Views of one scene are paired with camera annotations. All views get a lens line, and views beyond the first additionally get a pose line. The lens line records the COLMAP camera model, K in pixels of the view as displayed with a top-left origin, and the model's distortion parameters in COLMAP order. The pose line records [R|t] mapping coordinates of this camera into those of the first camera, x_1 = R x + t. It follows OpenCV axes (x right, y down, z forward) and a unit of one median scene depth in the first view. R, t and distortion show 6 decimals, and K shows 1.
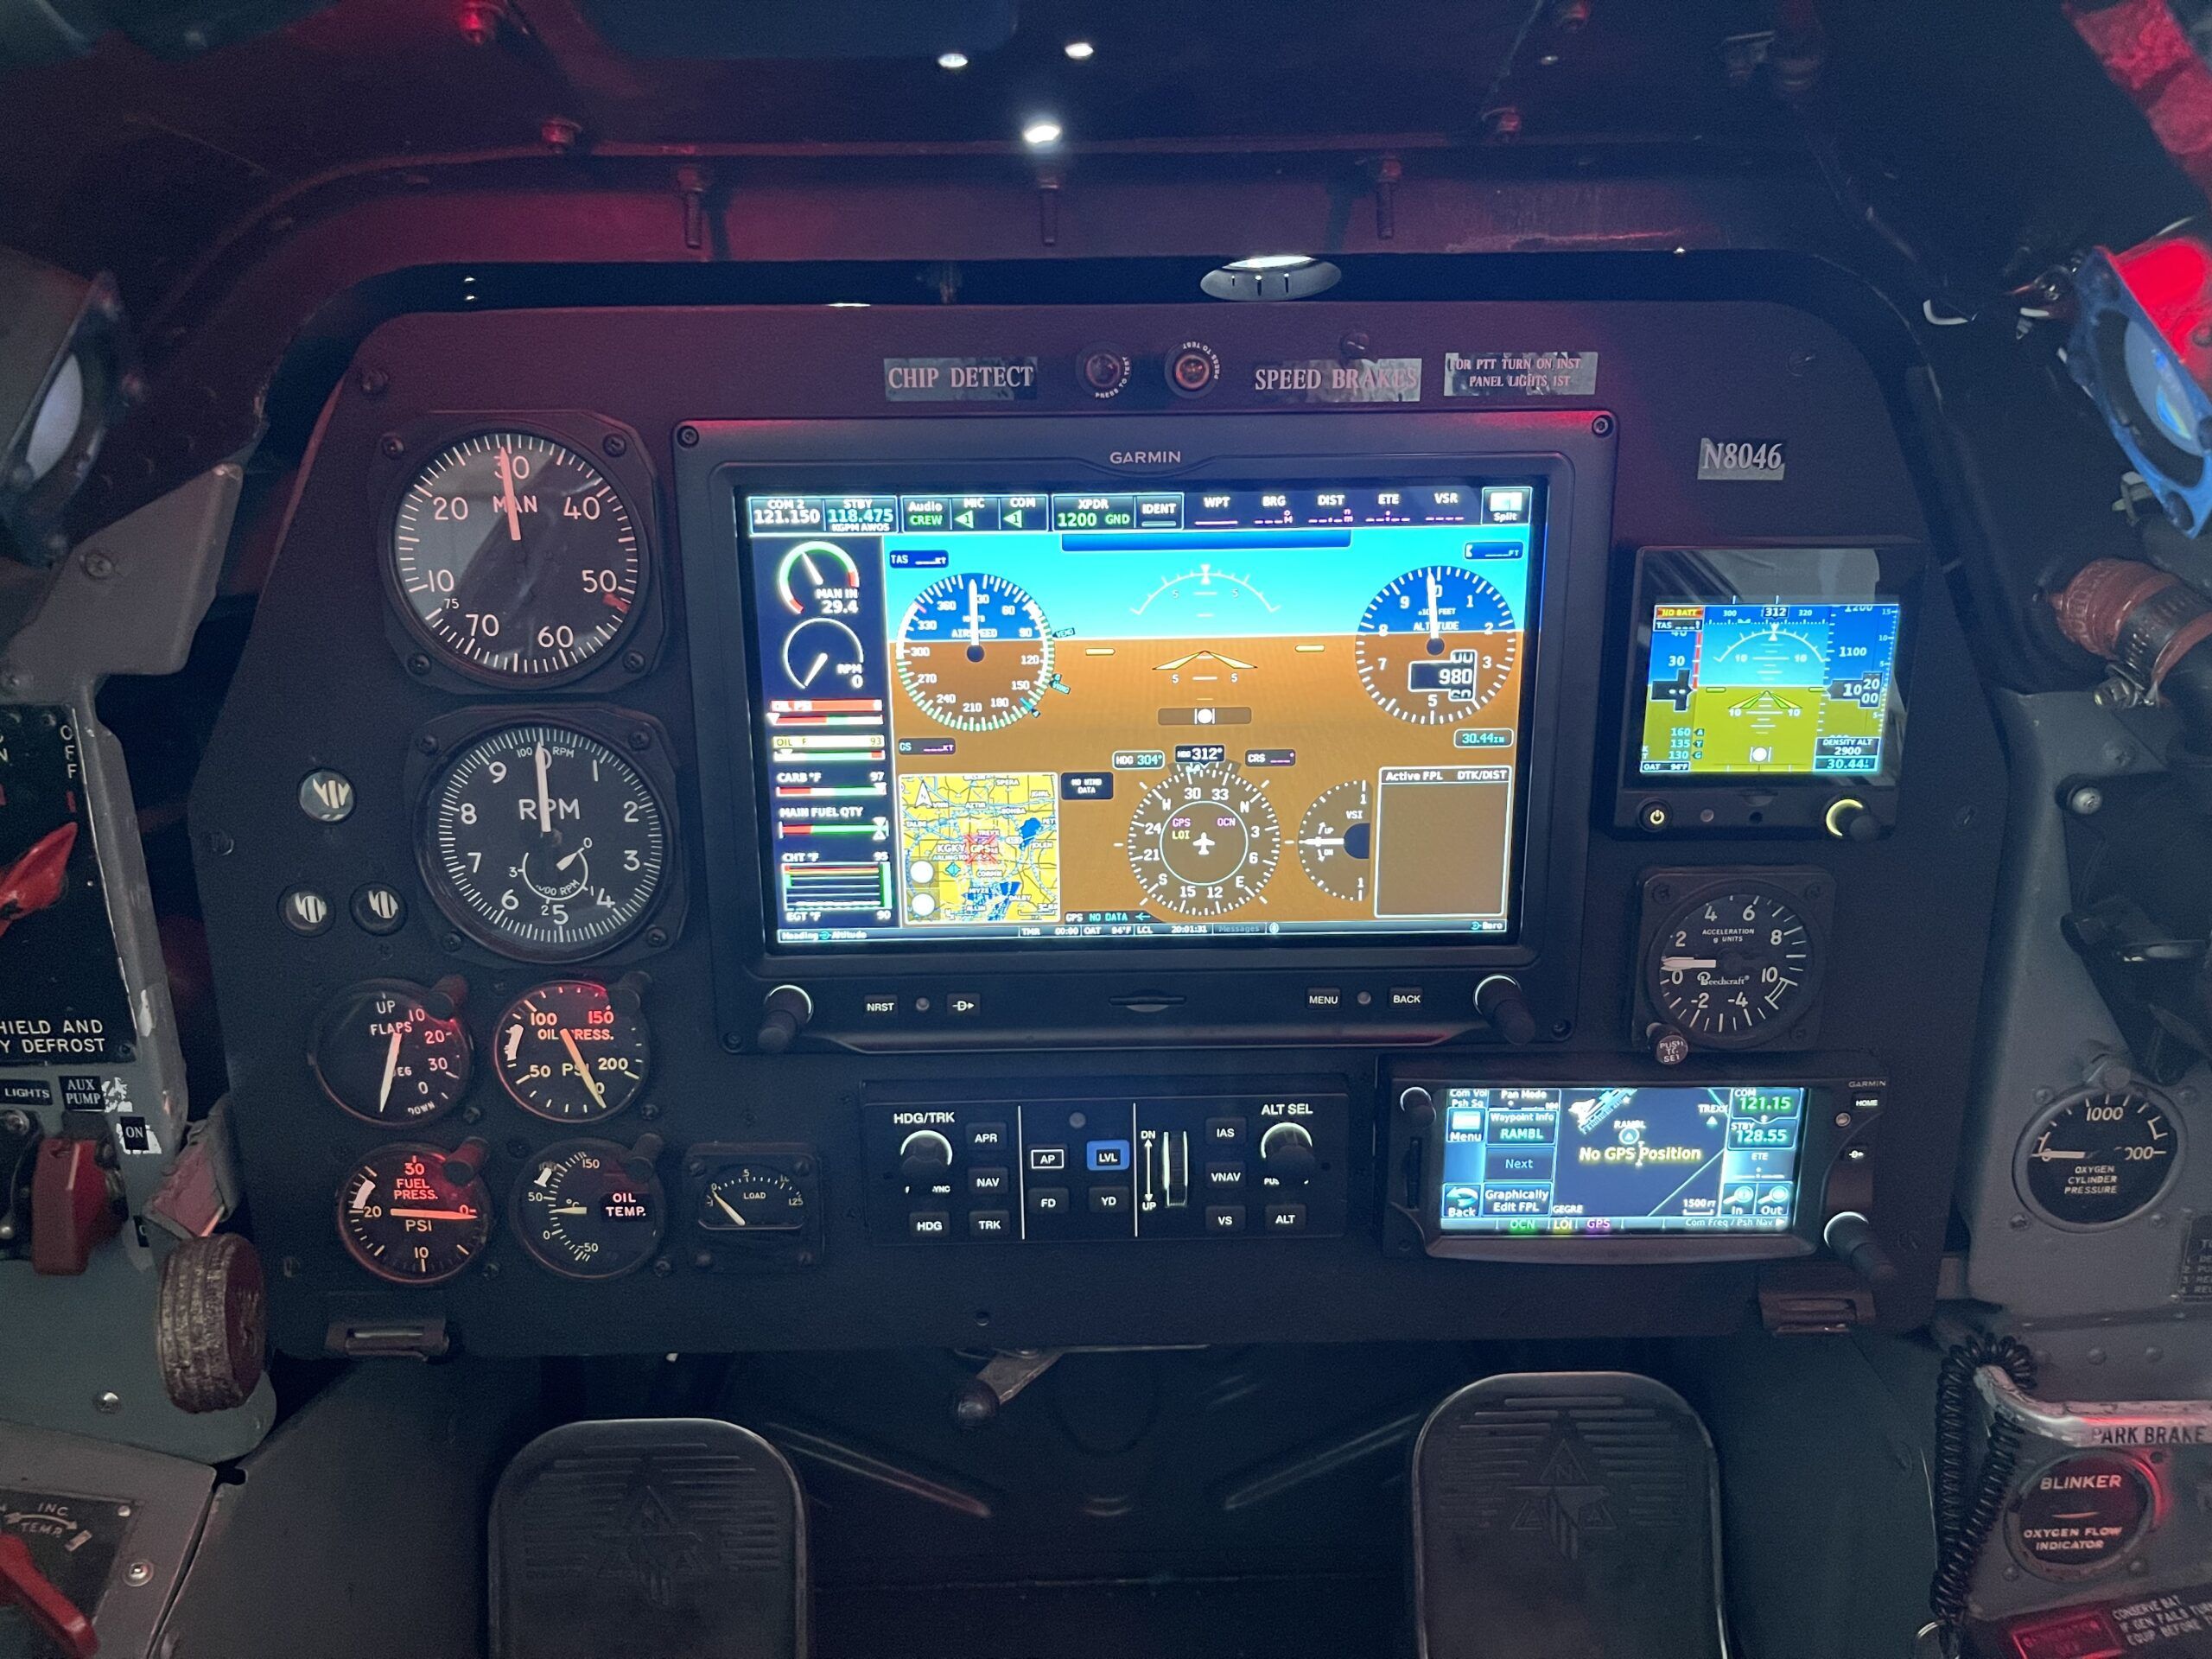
lens RADIAL K [[1701.0, 0, 1108.0], [0, 1701.0, 830.4], [0, 0, 1]] dist [0.030135, -0.025337]
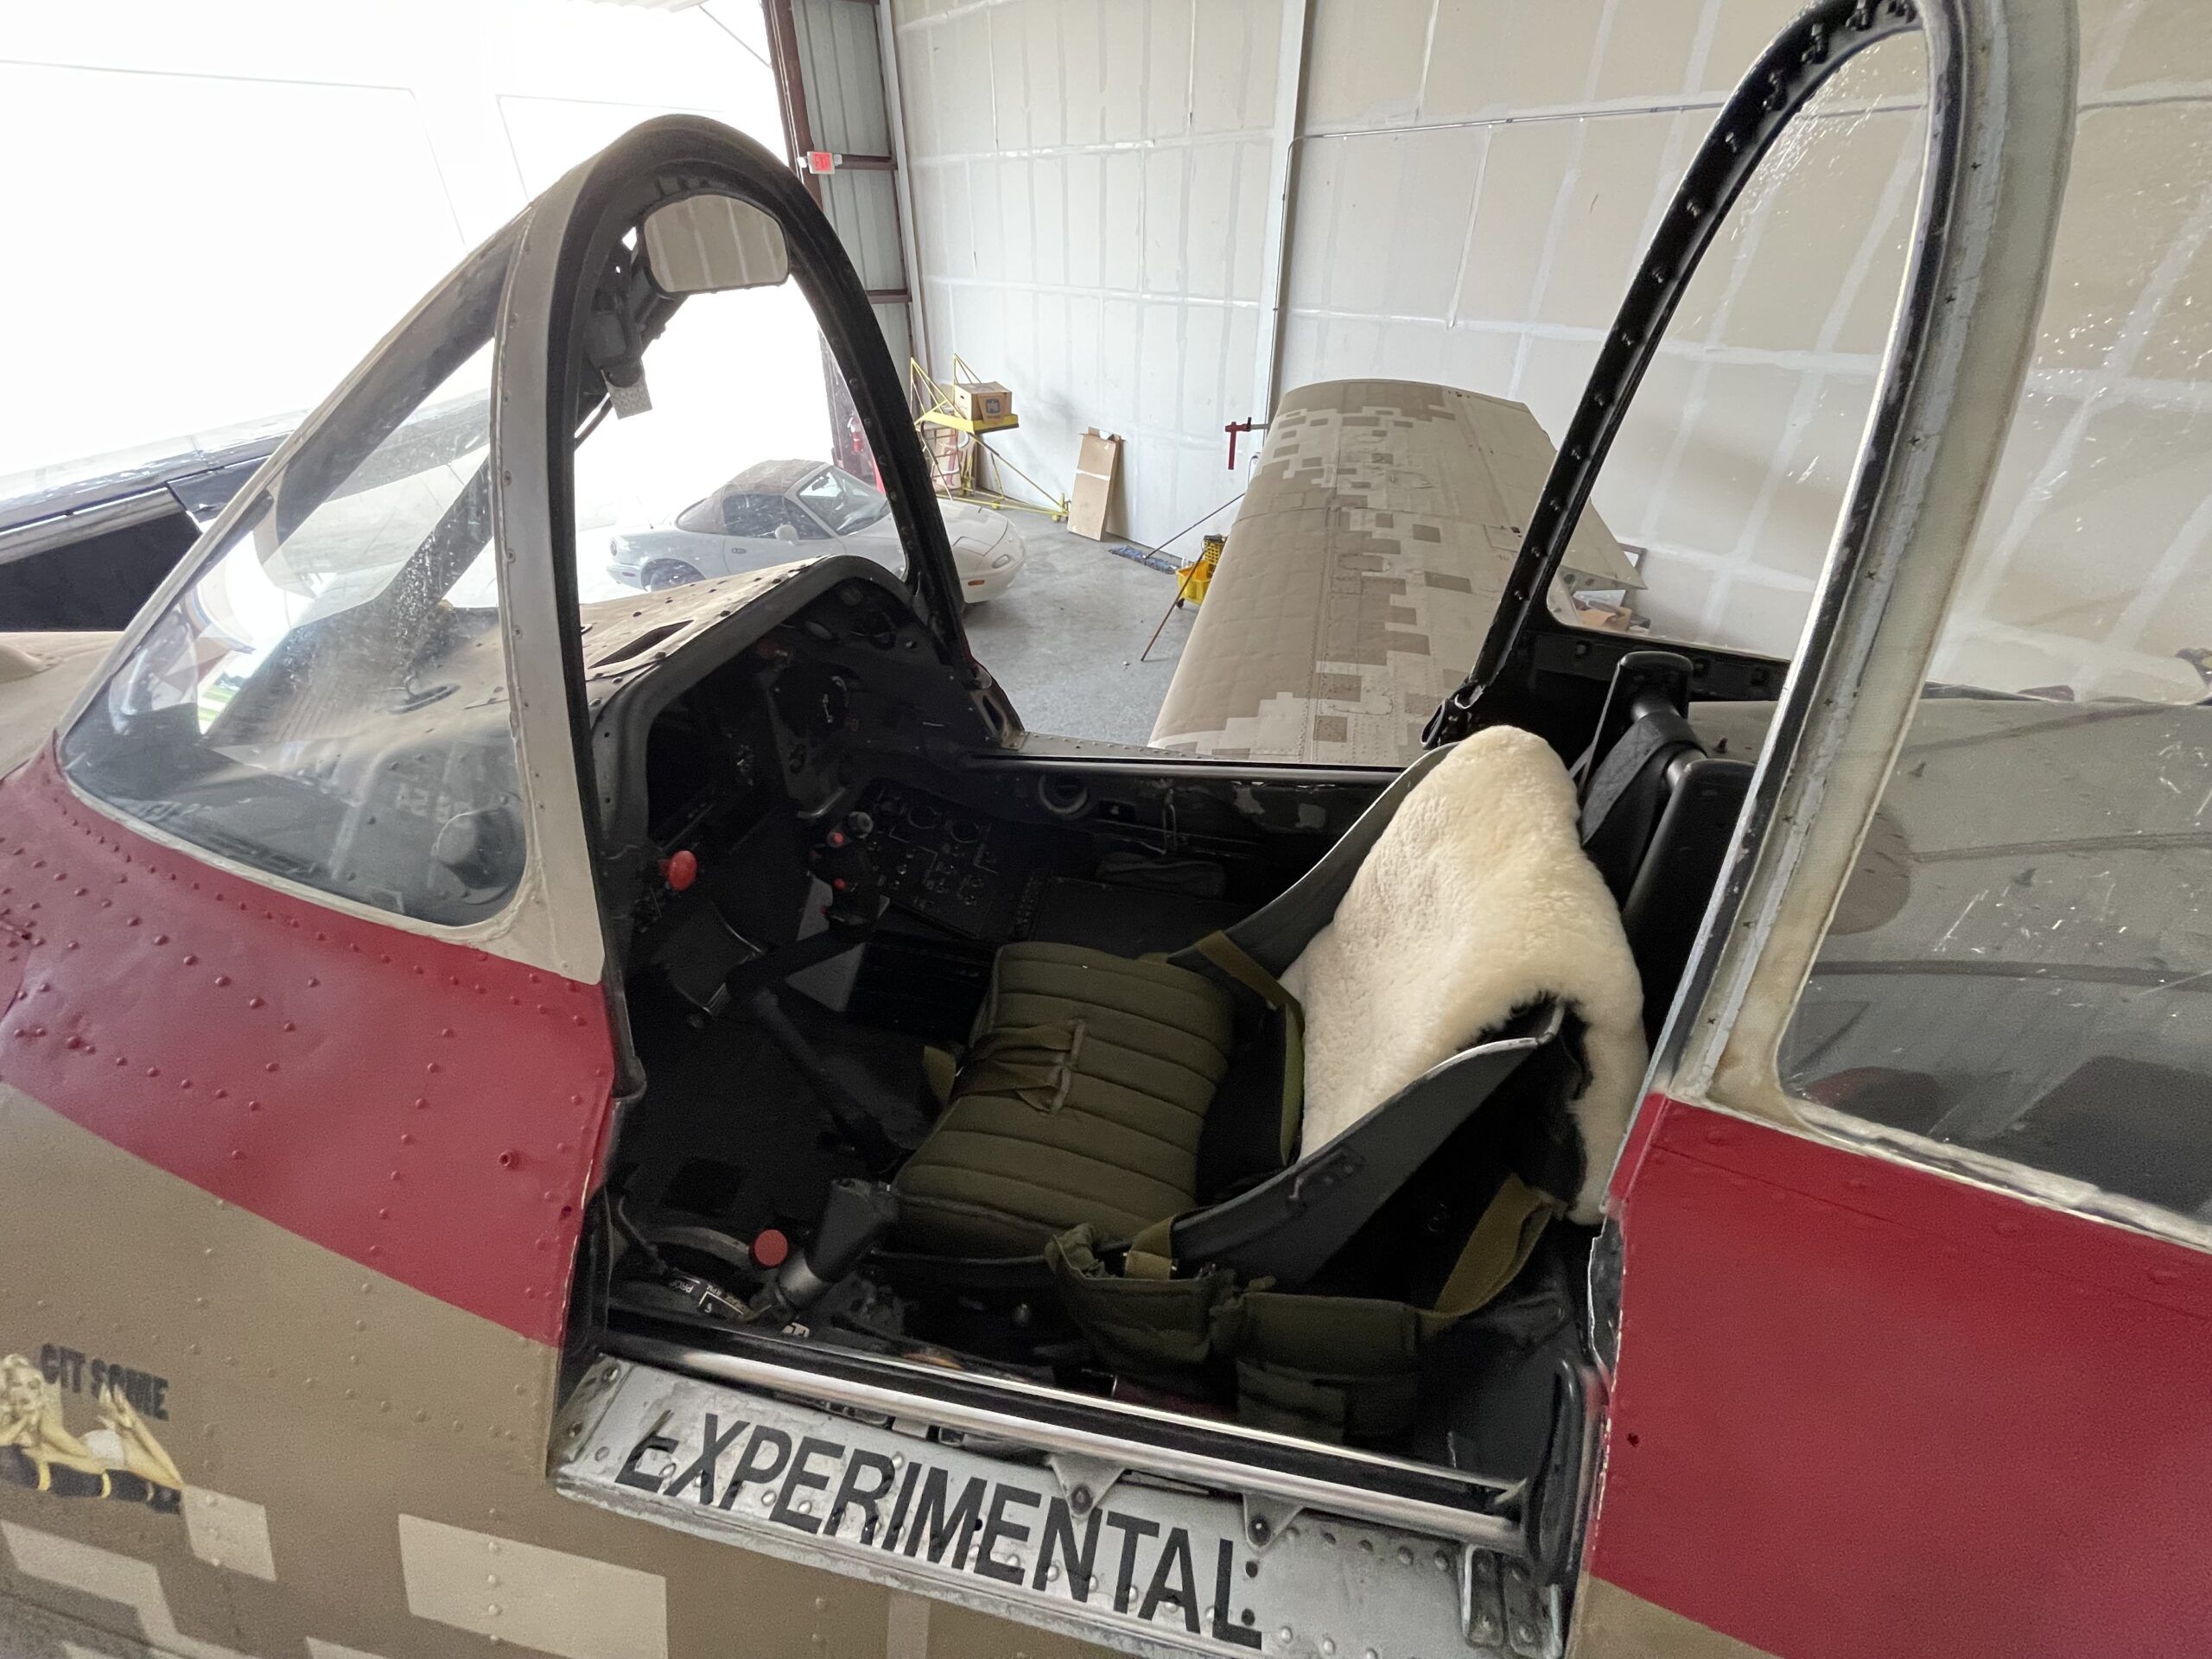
lens RADIAL K [[884.7, 0, 1112.5], [0, 884.7, 838.7], [0, 0, 1]] dist [-0.009275, 0.002361]
pose [[0.224655, -0.542610, 0.809386, -1.311863], [0.251971, 0.834716, 0.489653, -0.598545], [-0.941297, 0.093939, 0.324245, -0.547199]]
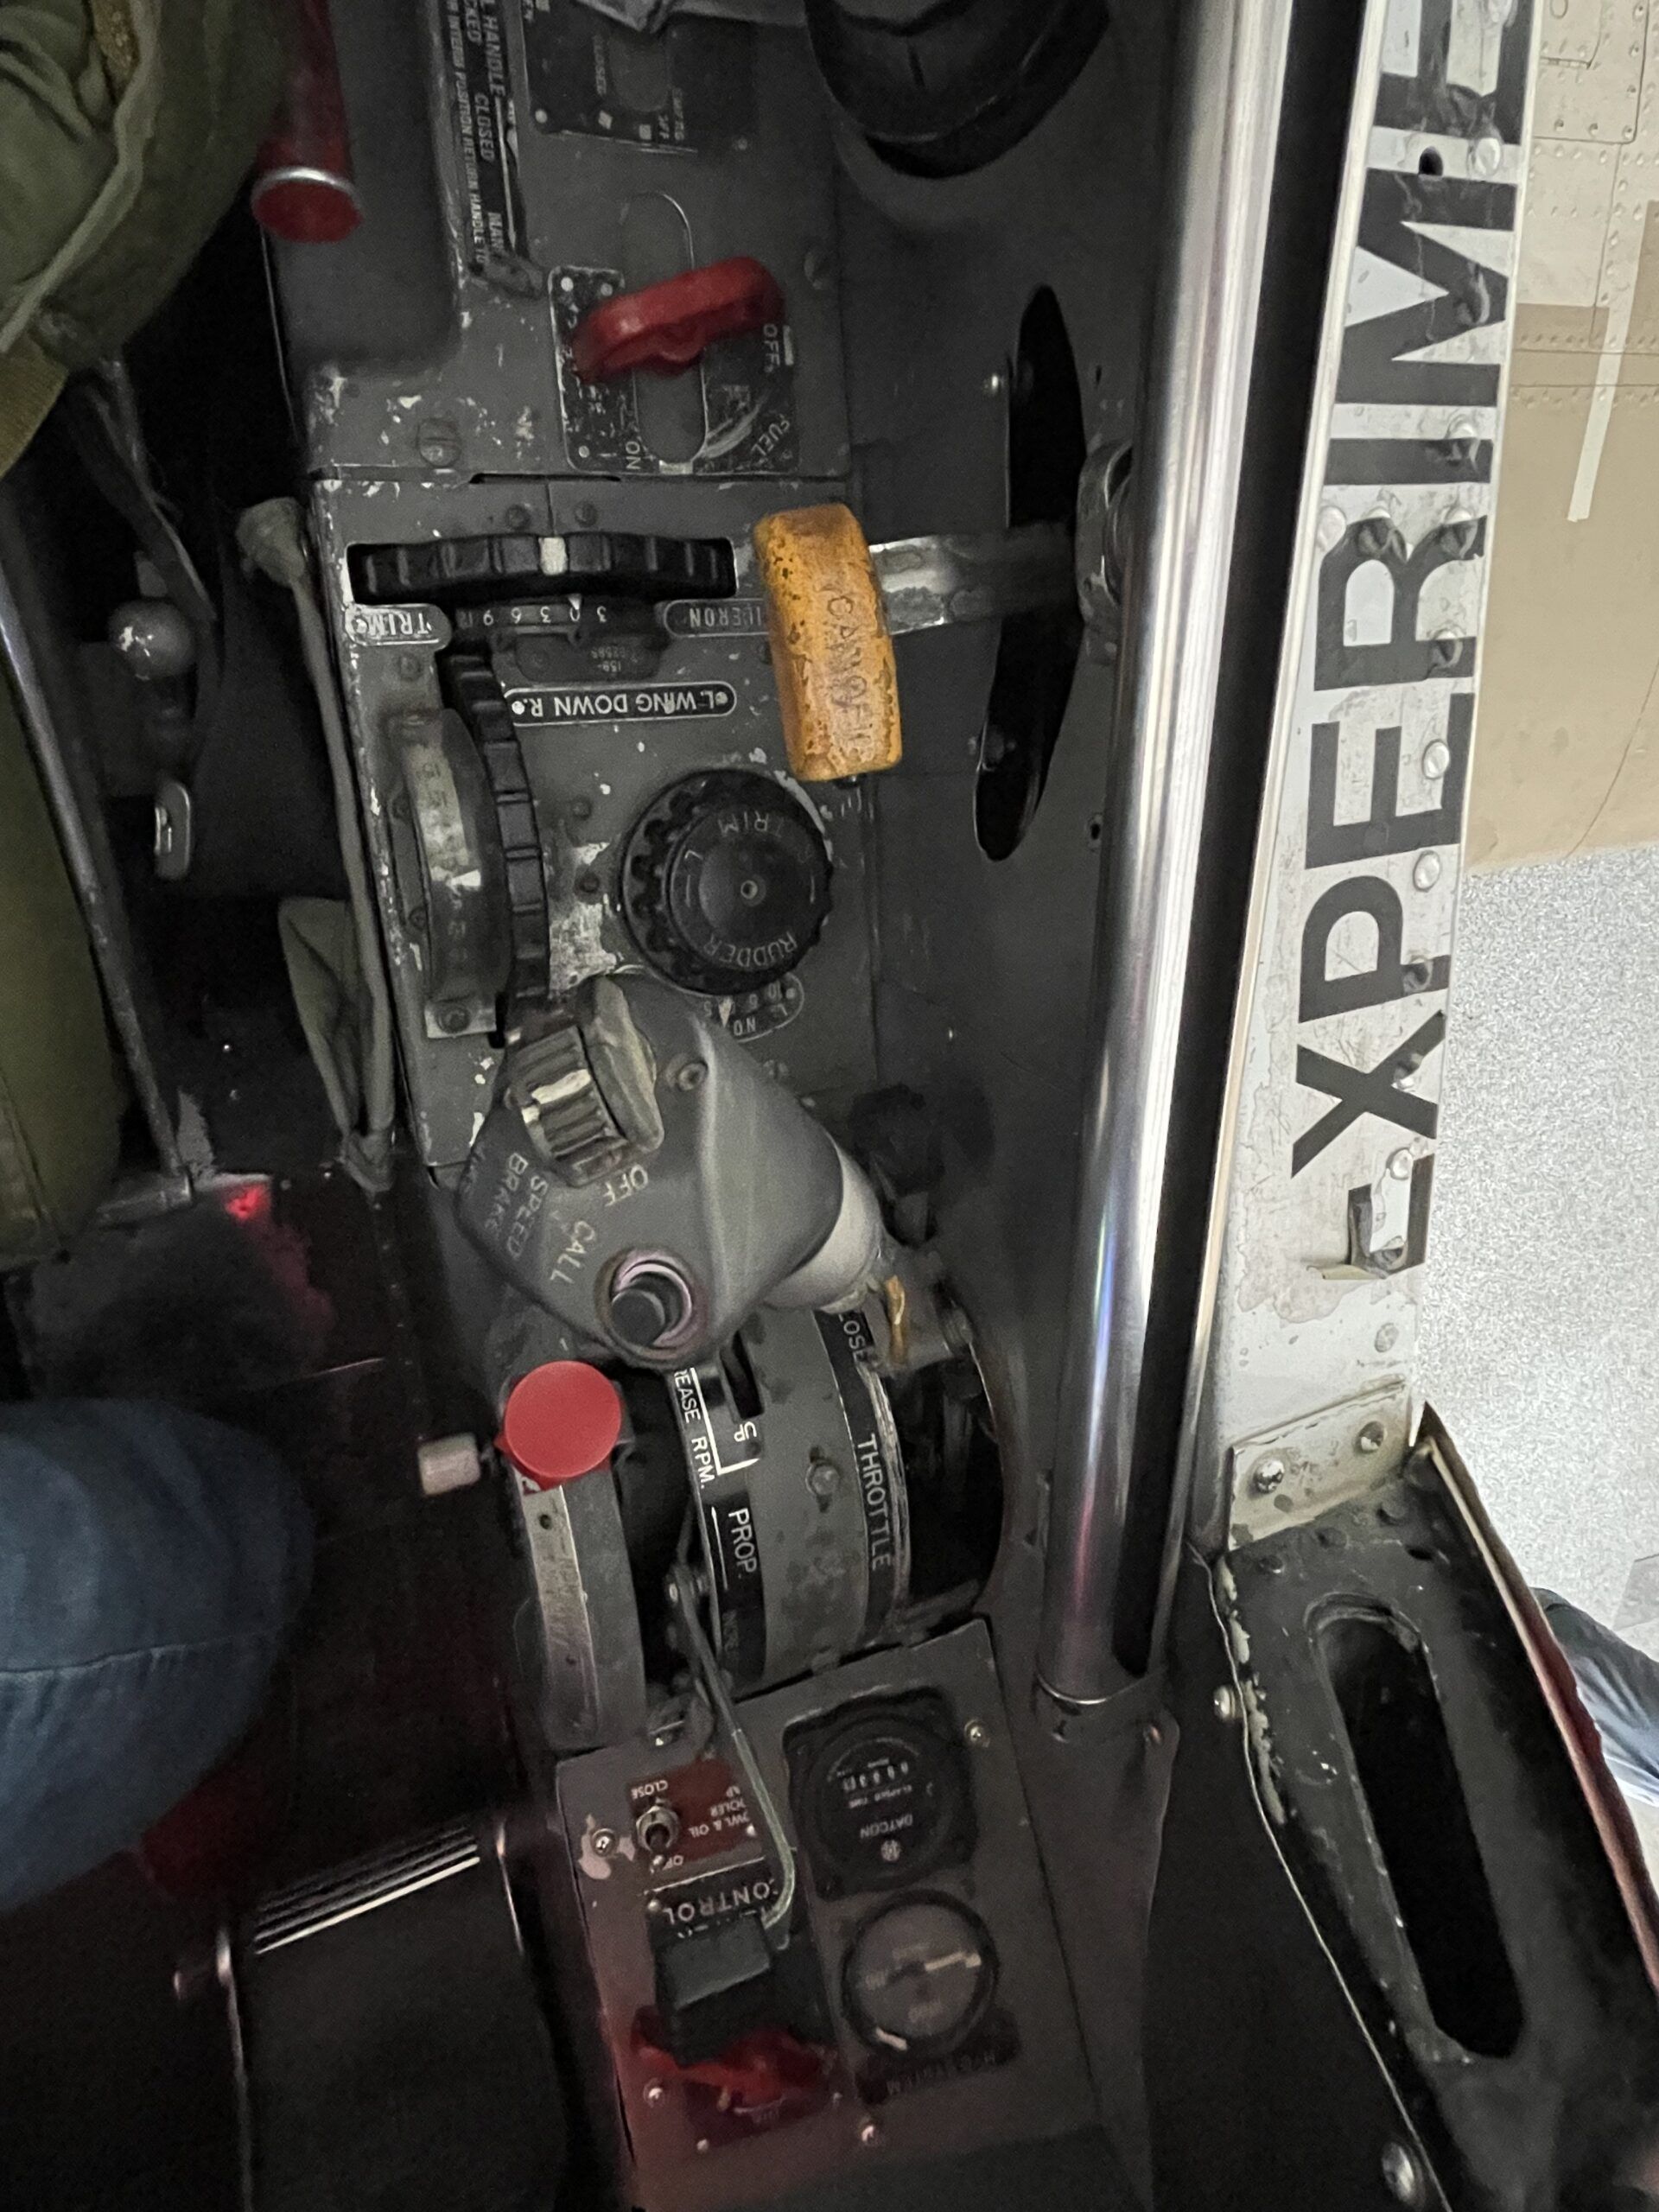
lens RADIAL K [[1155.0, 0, 836.2], [0, 1155.0, 1065.1], [0, 0, 1]] dist [-0.004701, 0.000480]
pose [[-0.911484, 0.159843, -0.379009, -0.529945], [-0.405872, -0.499176, 0.765566, 0.178272], [-0.066822, 0.851630, 0.519866, 0.104482]]
